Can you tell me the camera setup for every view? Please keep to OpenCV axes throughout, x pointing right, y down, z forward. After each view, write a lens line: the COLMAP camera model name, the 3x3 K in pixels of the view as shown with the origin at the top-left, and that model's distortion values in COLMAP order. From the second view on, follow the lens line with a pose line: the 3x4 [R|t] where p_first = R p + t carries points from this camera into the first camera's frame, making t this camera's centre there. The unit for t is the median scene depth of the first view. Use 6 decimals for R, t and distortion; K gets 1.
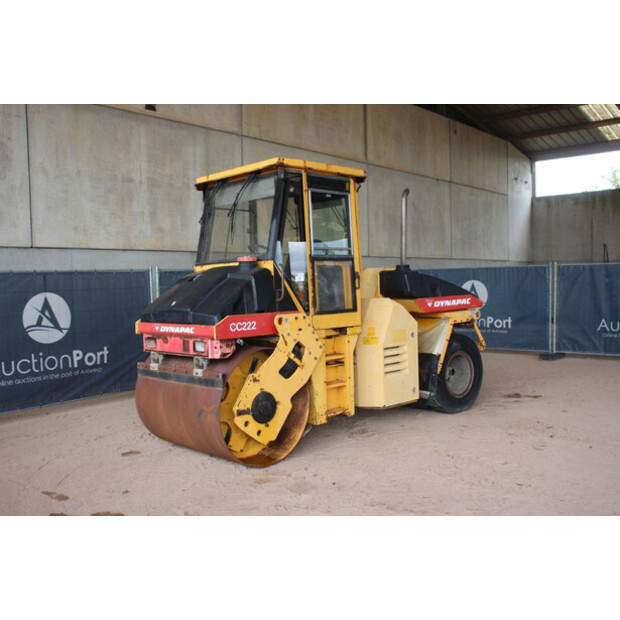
lens RADIAL K [[585.2, 0, 310.0], [0, 585.2, 310.0], [0, 0, 1]] dist [-0.044297, 0.013300]
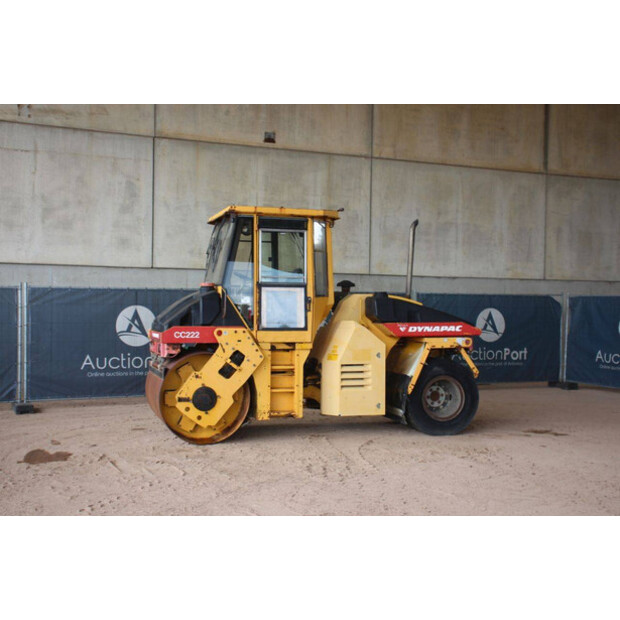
lens RADIAL K [[694.2, 0, 310.0], [0, 694.2, 310.0], [0, 0, 1]] dist [-0.002199, 0.014429]
pose [[0.911842, 0.038468, -0.408736, 0.619336], [-0.053641, 0.998229, -0.025717, -0.002550], [0.407023, 0.045375, 0.912290, -0.262492]]
